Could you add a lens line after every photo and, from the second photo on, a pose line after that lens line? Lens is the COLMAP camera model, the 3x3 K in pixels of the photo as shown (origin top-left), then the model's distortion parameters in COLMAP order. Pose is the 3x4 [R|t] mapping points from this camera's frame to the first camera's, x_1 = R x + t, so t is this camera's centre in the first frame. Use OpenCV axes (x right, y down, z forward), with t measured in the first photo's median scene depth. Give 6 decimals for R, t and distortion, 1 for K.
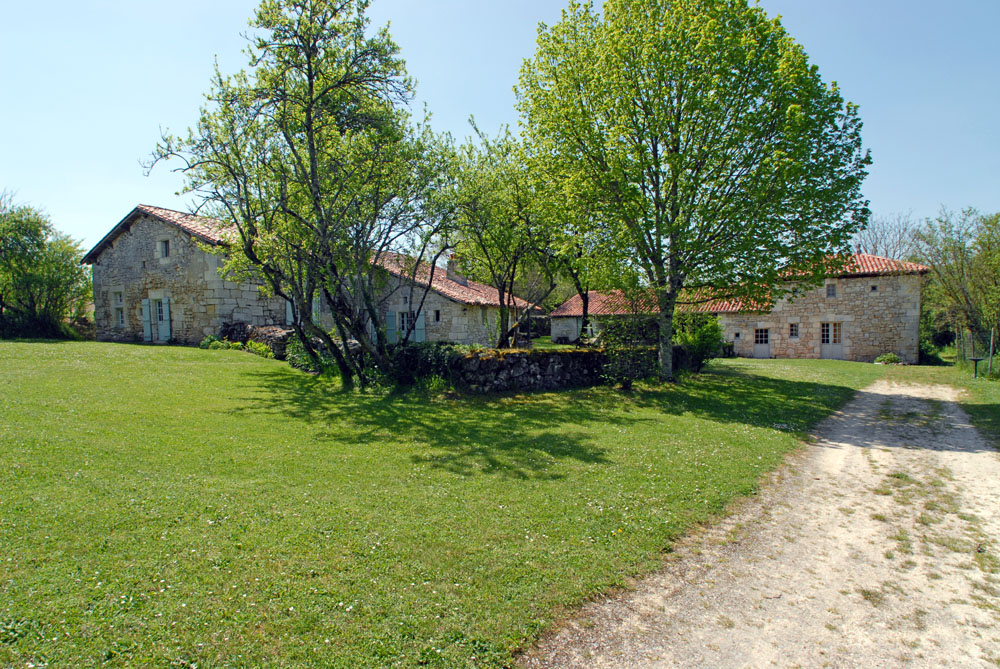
lens RADIAL K [[610.9, 0, 494.3], [0, 610.9, 356.7], [0, 0, 1]] dist [-0.051947, 0.001752]
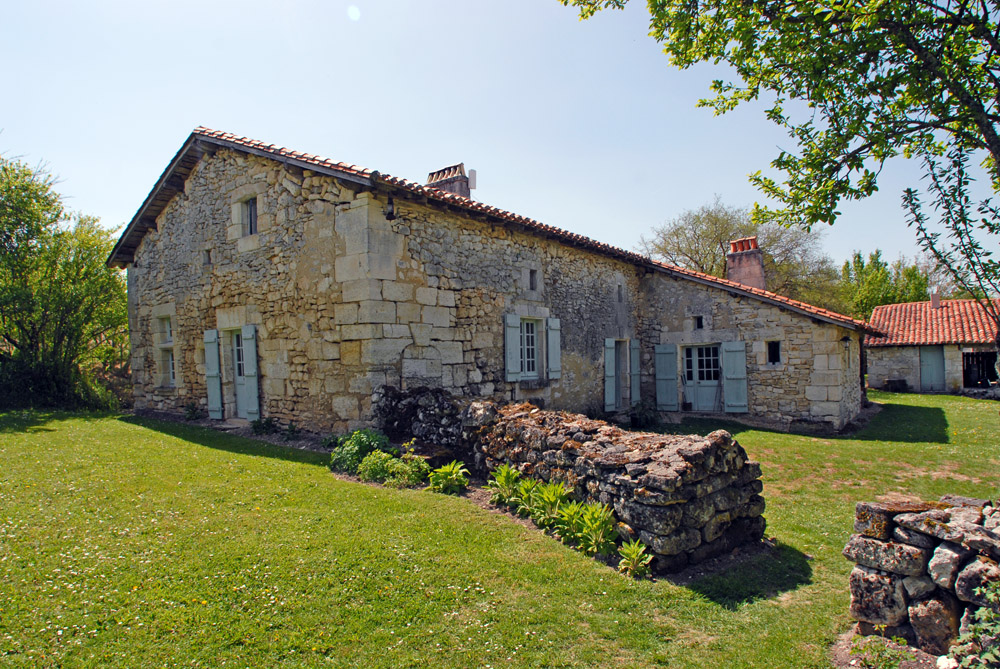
lens RADIAL K [[610.9, 0, 494.3], [0, 610.9, 356.7], [0, 0, 1]] dist [-0.051947, 0.001752]
pose [[0.987514, -0.015046, -0.156809, -0.285950], [0.008423, 0.999048, -0.042815, -0.052376], [0.157304, 0.040960, 0.986700, 0.564163]]
